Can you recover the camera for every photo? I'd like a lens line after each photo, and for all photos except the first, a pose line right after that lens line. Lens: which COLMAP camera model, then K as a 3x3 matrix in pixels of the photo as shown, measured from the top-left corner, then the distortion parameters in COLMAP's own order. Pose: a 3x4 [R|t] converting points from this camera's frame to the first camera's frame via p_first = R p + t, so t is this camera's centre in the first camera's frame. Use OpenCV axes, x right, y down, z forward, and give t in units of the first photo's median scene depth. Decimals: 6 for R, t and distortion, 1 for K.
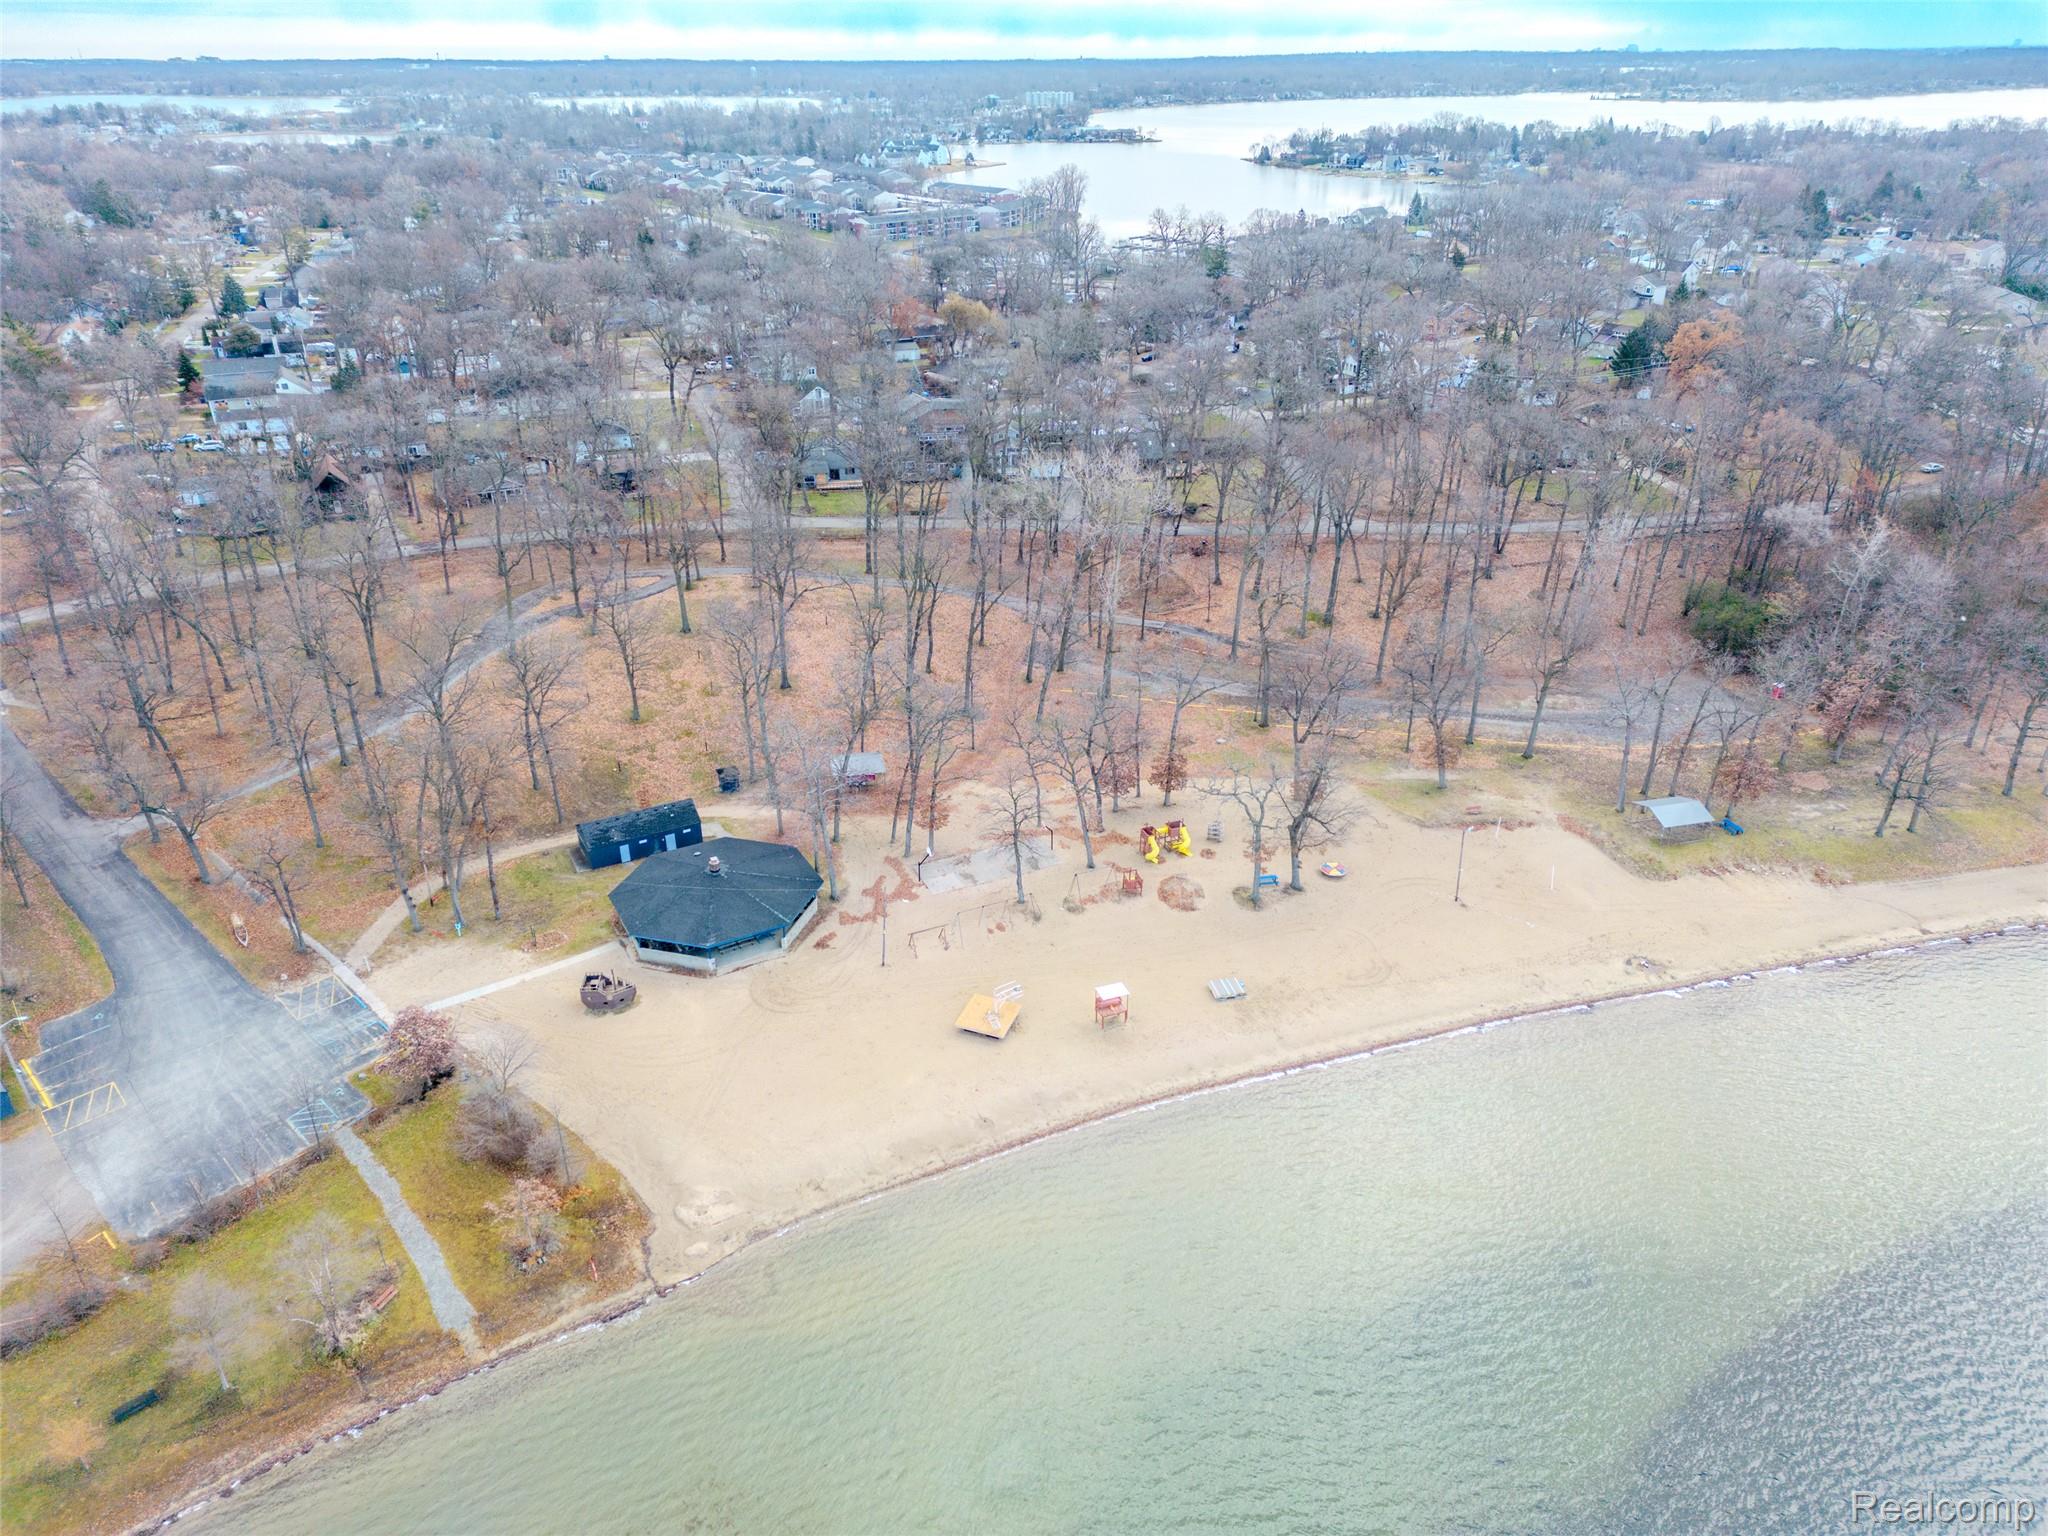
lens RADIAL K [[1405.1, 0, 1024.0], [0, 1405.1, 768.0], [0, 0, 1]] dist [0.143442, -0.001088]
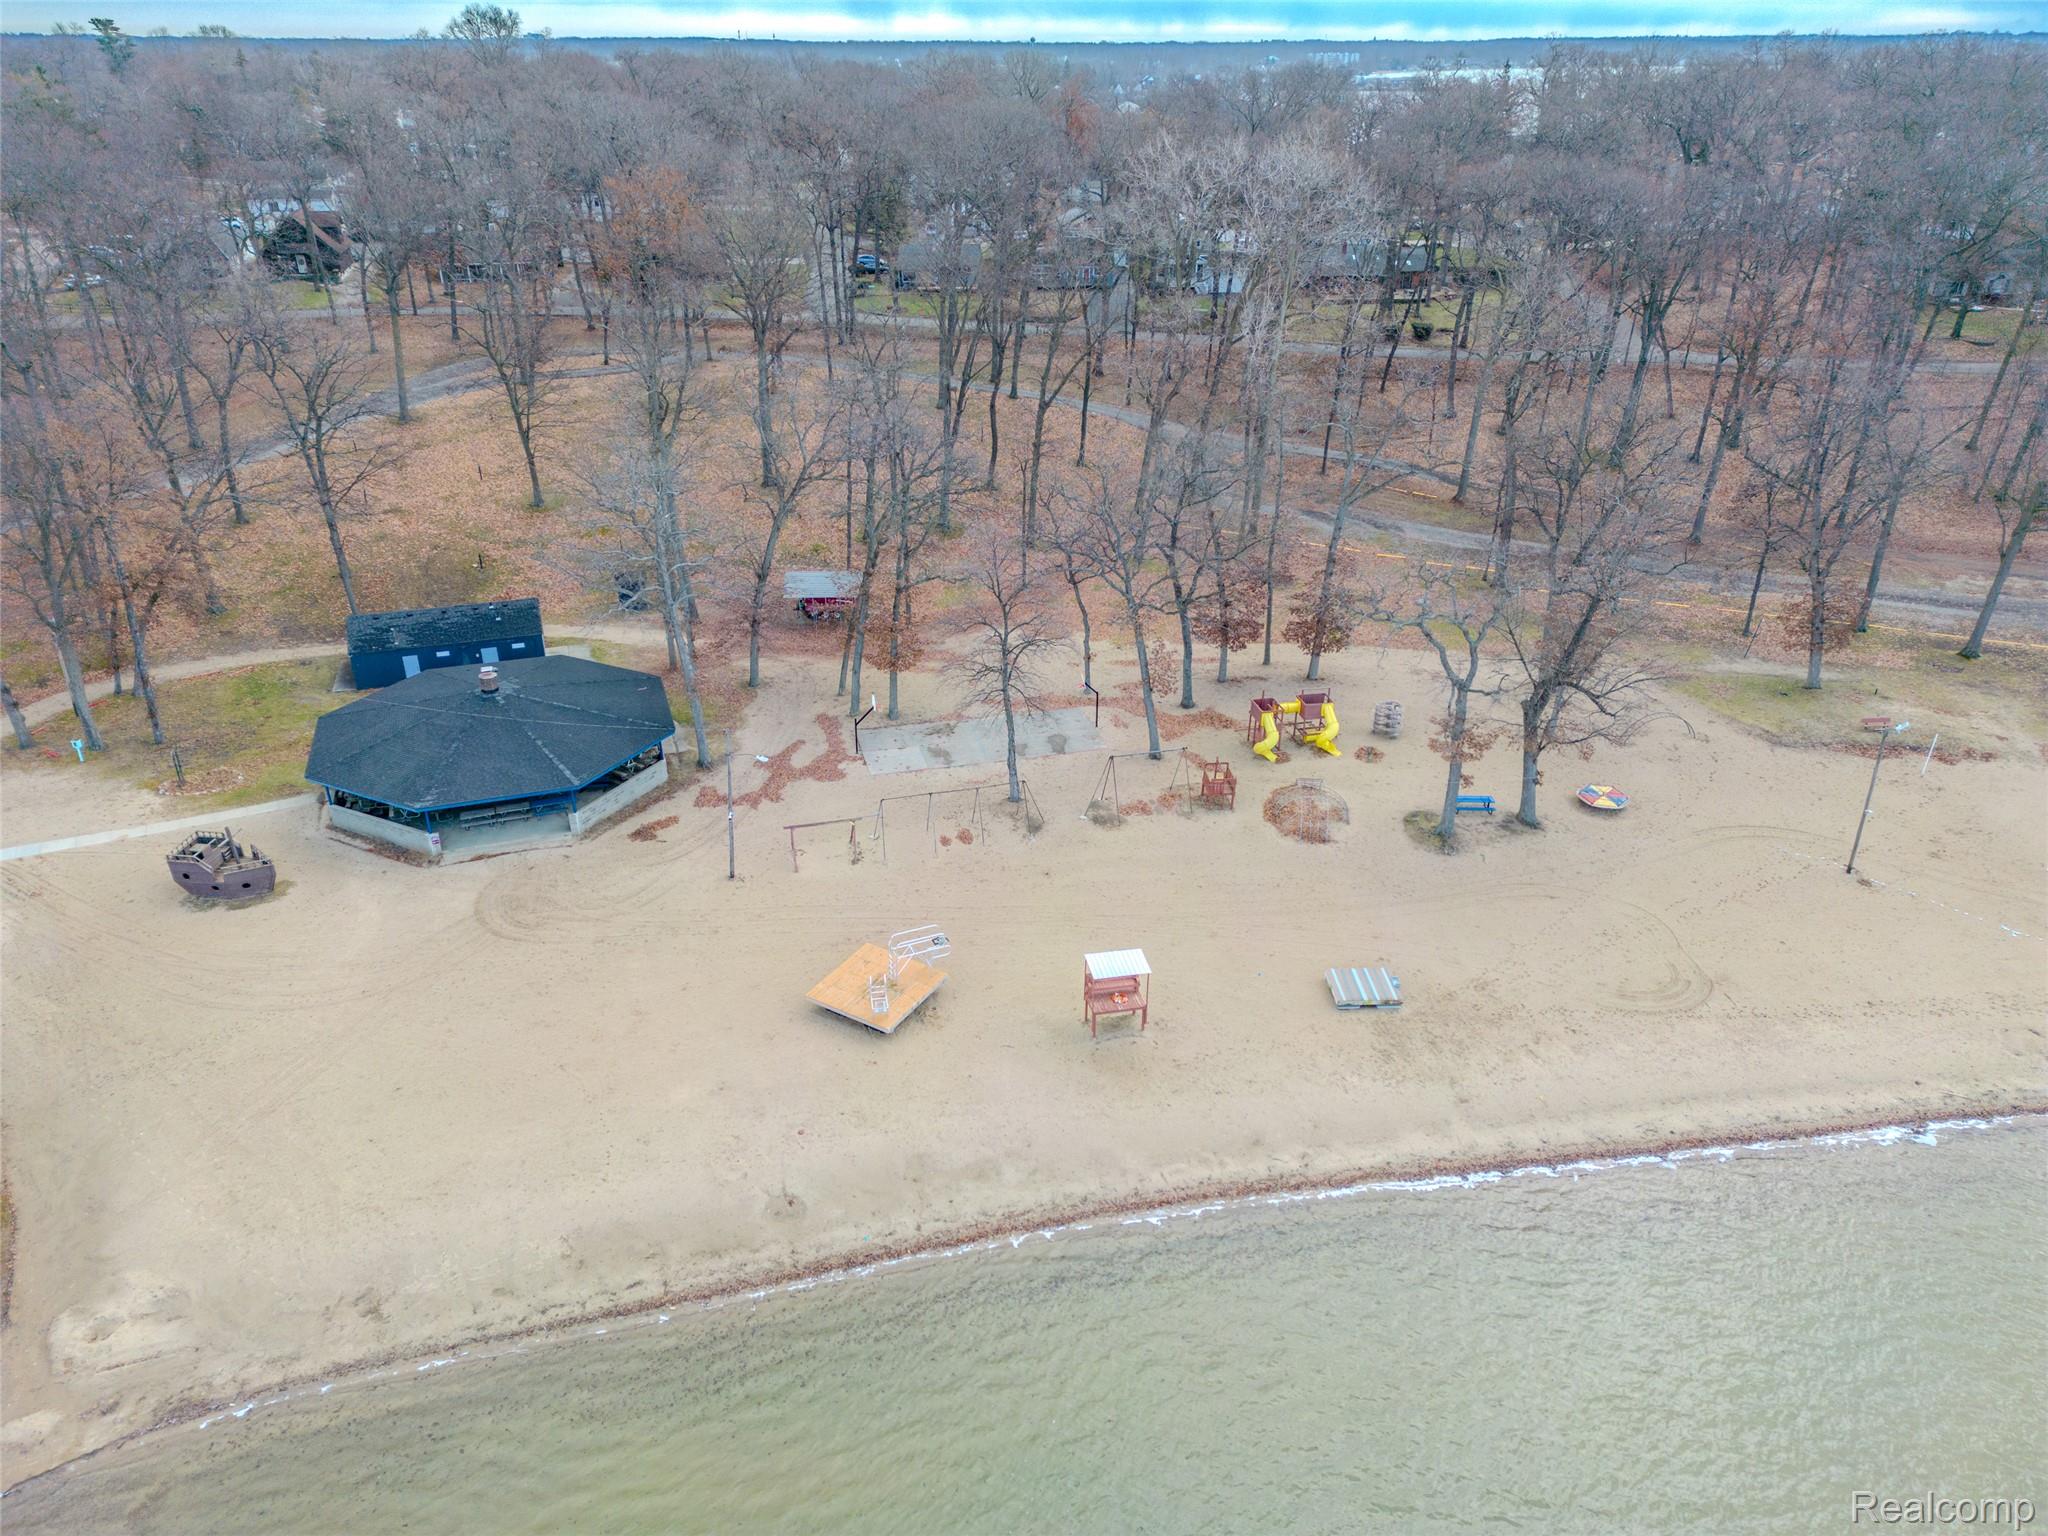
lens RADIAL K [[1464.1, 0, 1024.0], [0, 1464.1, 768.0], [0, 0, 1]] dist [0.087229, -0.049986]
pose [[0.985720, 0.089960, -0.142349, 0.082882], [-0.088770, 0.995944, 0.014699, 0.073237], [0.143094, -0.001853, 0.989707, 0.419827]]
